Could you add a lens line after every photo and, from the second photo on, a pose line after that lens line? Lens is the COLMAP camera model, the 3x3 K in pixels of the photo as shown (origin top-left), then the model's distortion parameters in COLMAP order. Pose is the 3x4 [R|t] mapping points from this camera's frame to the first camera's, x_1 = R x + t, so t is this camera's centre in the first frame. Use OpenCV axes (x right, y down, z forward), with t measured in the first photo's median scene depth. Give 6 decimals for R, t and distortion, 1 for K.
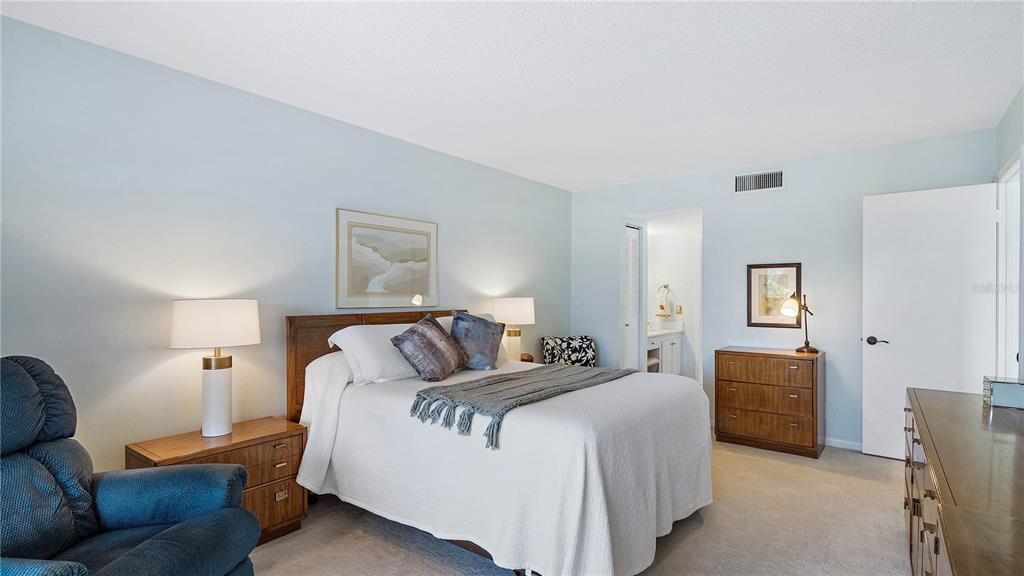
lens RADIAL K [[477.2, 0, 537.4], [0, 477.2, 302.1], [0, 0, 1]] dist [-0.000498, 0.000035]
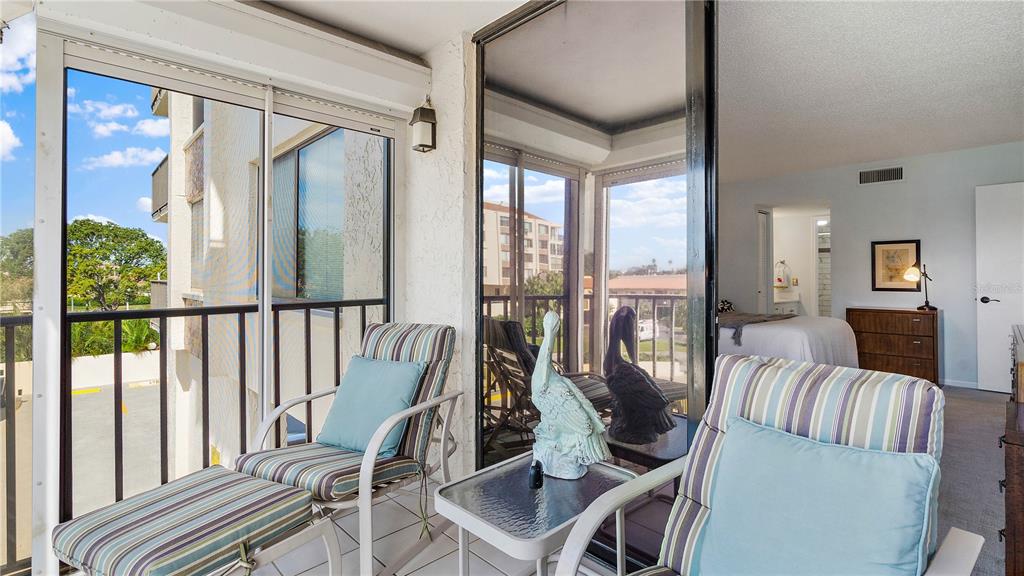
lens RADIAL K [[478.1, 0, 518.8], [0, 478.1, 277.0], [0, 0, 1]] dist [-0.004795, -0.000760]
pose [[0.985683, -0.001289, -0.168602, -0.279254], [-0.001507, 0.999863, -0.016457, 0.038999], [0.168600, 0.016475, 0.985547, -0.413826]]
